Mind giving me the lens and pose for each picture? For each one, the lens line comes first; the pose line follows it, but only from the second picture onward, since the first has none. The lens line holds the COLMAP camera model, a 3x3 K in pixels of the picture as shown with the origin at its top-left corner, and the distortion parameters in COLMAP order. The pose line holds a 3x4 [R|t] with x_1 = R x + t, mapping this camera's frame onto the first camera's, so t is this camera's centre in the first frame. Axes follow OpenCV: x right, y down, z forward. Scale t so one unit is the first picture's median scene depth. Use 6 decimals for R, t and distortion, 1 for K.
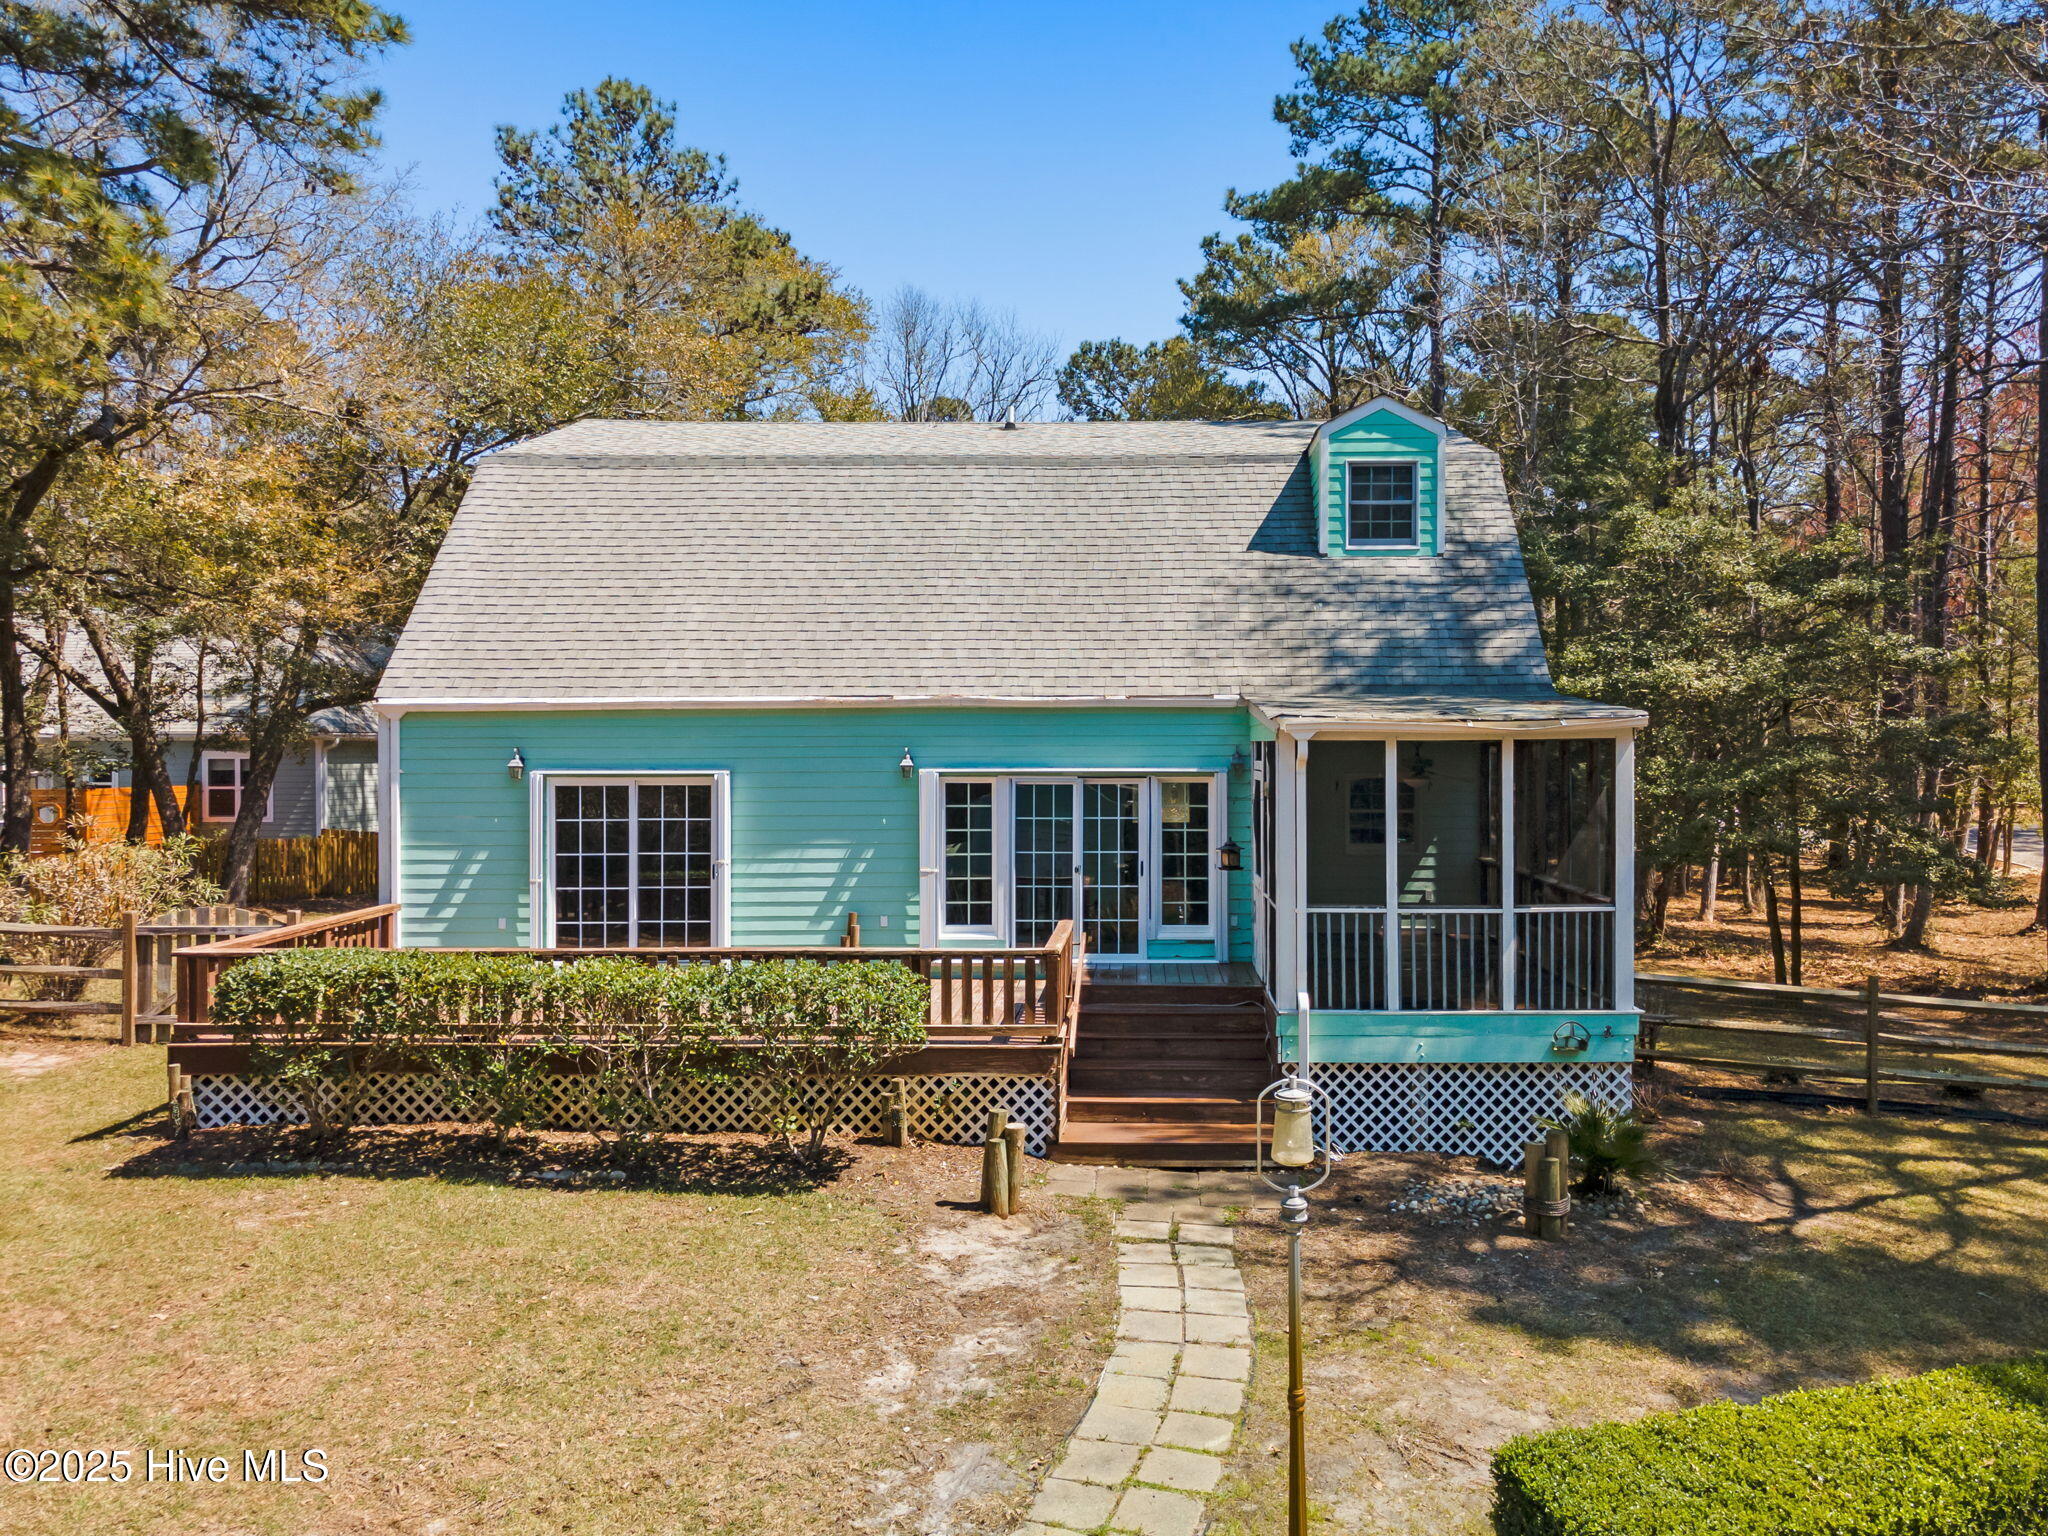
lens RADIAL K [[1491.9, 0, 1063.6], [0, 1491.9, 766.3], [0, 0, 1]] dist [0.041080, 0.006306]
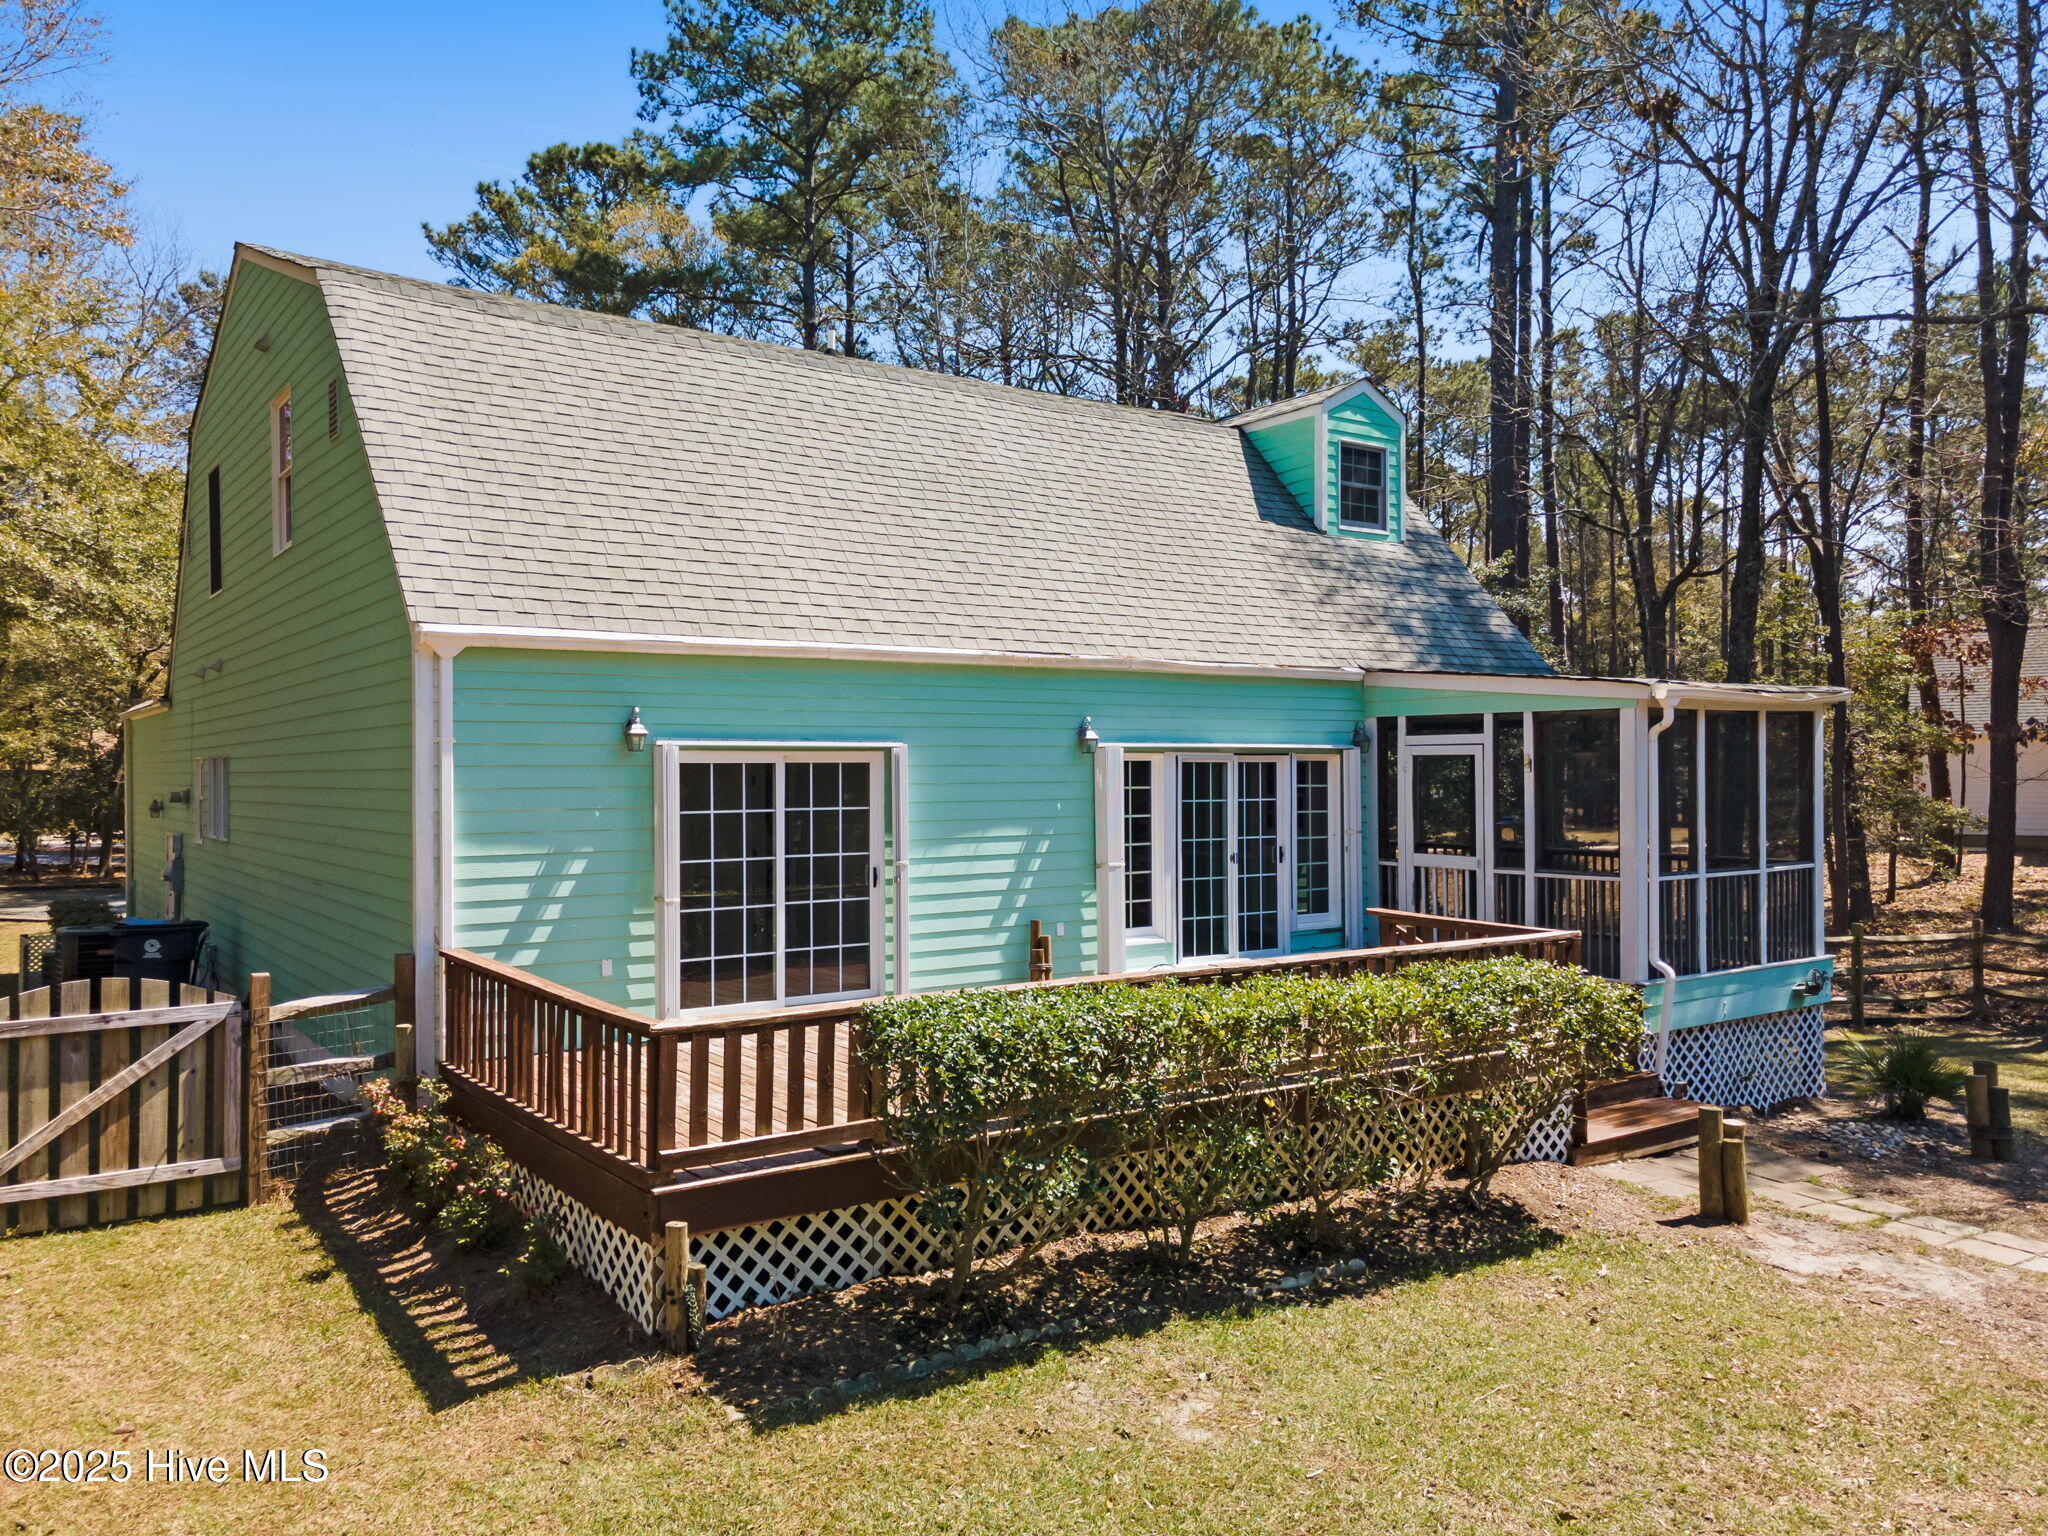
lens RADIAL K [[1491.9, 0, 1010.5], [0, 1491.9, 765.9], [0, 0, 1]] dist [0.041080, 0.006306]
pose [[0.815093, -0.000433, 0.579329, -0.613469], [0.009489, 0.999876, -0.012604, 0.024596], [-0.579252, 0.015770, 0.814996, 0.348848]]
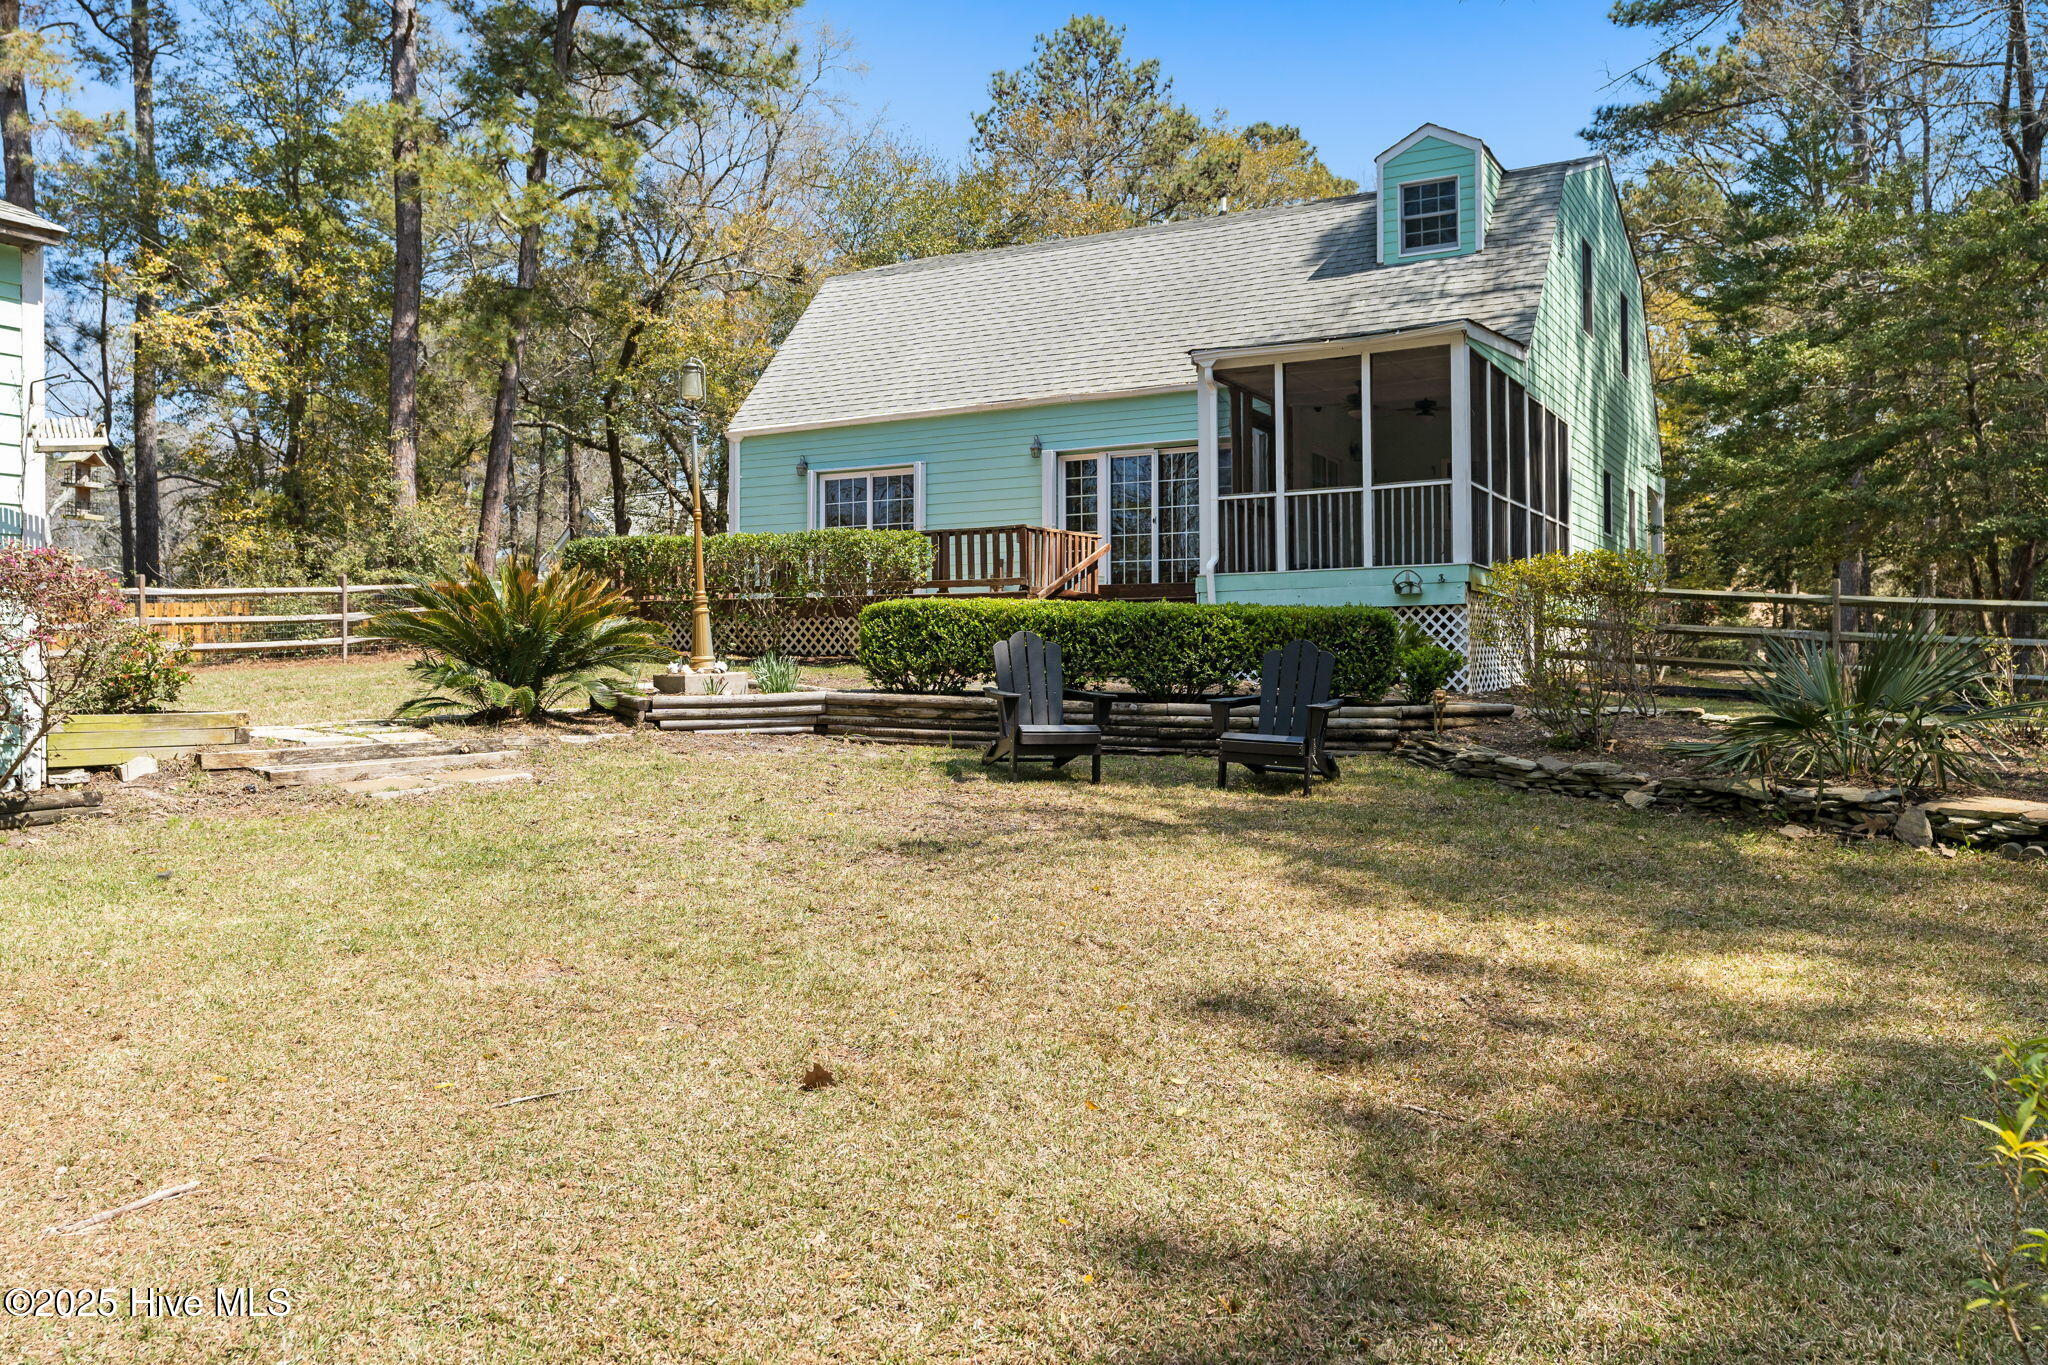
lens RADIAL K [[1480.4, 0, 1034.4], [0, 1480.4, 678.6], [0, 0, 1]] dist [0.004021, -0.001277]
pose [[0.895990, -0.000073, -0.444075, 0.487548], [-0.004456, 0.999948, -0.009155, 0.218907], [0.444052, 0.010182, 0.895943, -0.204166]]
